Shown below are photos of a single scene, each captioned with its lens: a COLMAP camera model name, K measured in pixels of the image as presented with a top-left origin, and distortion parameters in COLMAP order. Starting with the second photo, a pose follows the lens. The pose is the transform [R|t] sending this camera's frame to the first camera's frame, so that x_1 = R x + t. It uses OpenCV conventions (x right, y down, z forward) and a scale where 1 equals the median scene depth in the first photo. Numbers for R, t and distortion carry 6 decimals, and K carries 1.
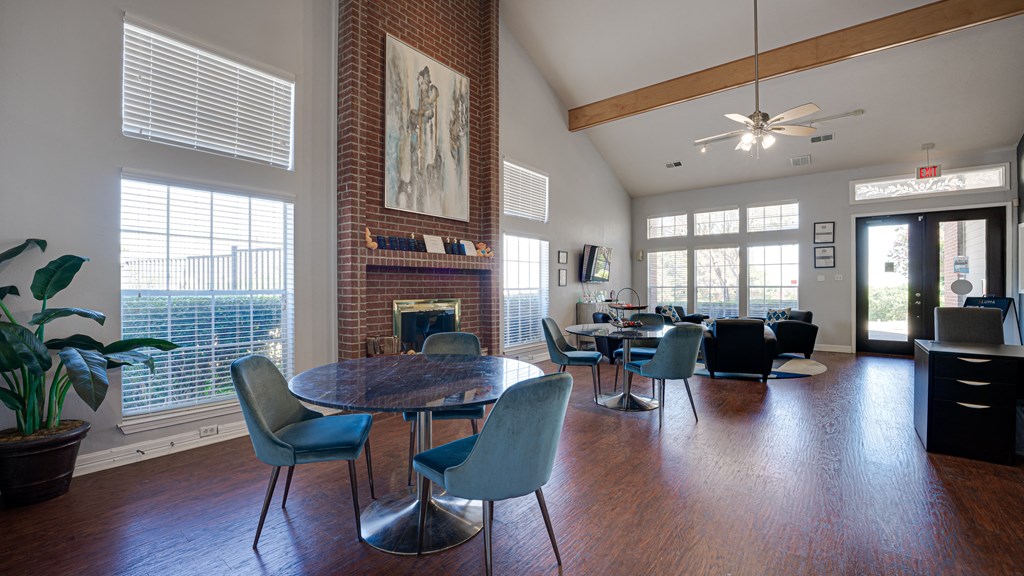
lens RADIAL K [[422.8, 0, 514.3], [0, 422.8, 283.6], [0, 0, 1]] dist [-0.022334, 0.000852]
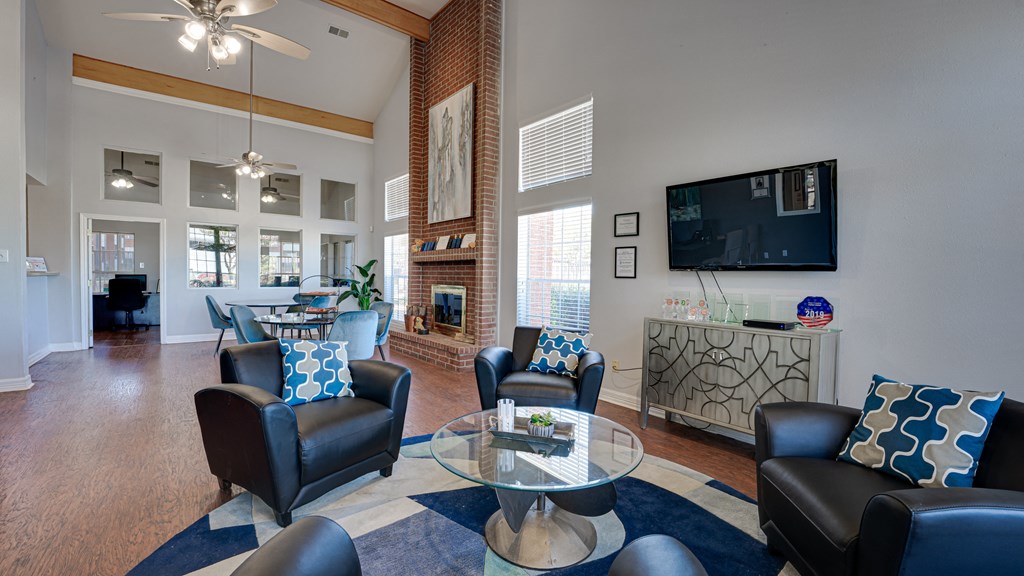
lens RADIAL K [[419.5, 0, 518.0], [0, 419.5, 279.3], [0, 0, 1]] dist [-0.030370, 0.005116]
pose [[-0.216550, 0.028731, -0.975849, 0.759291], [0.010950, 0.999575, 0.026999, -0.008921], [0.976210, -0.004839, -0.216773, 1.105524]]
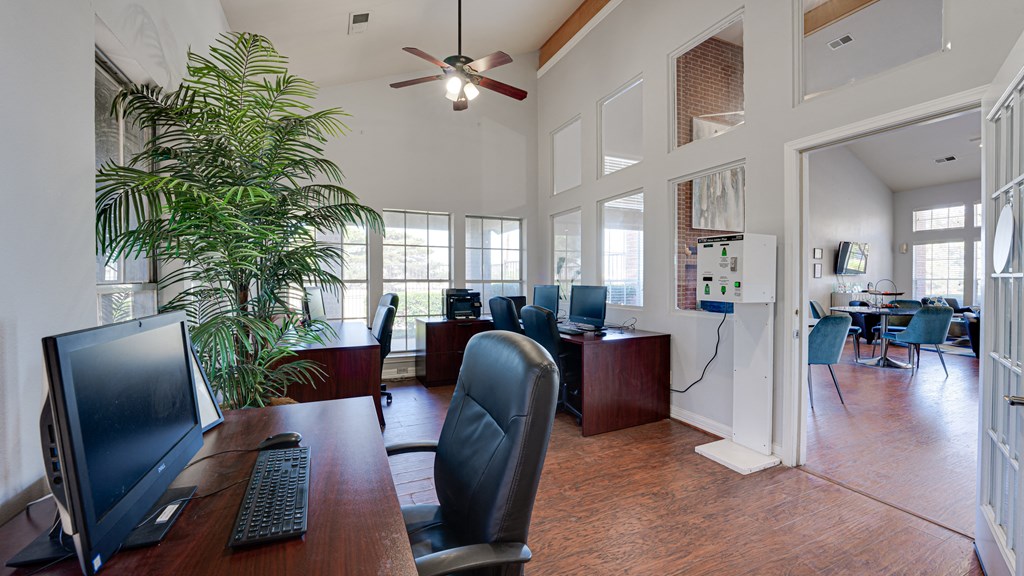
lens RADIAL K [[422.8, 0, 514.3], [0, 422.8, 283.6], [0, 0, 1]] dist [-0.022334, 0.000852]
pose [[0.889435, 0.006179, -0.457019, -0.119402], [0.002135, 0.999842, 0.017673, -0.001120], [0.457056, -0.016695, 0.889281, -0.479017]]
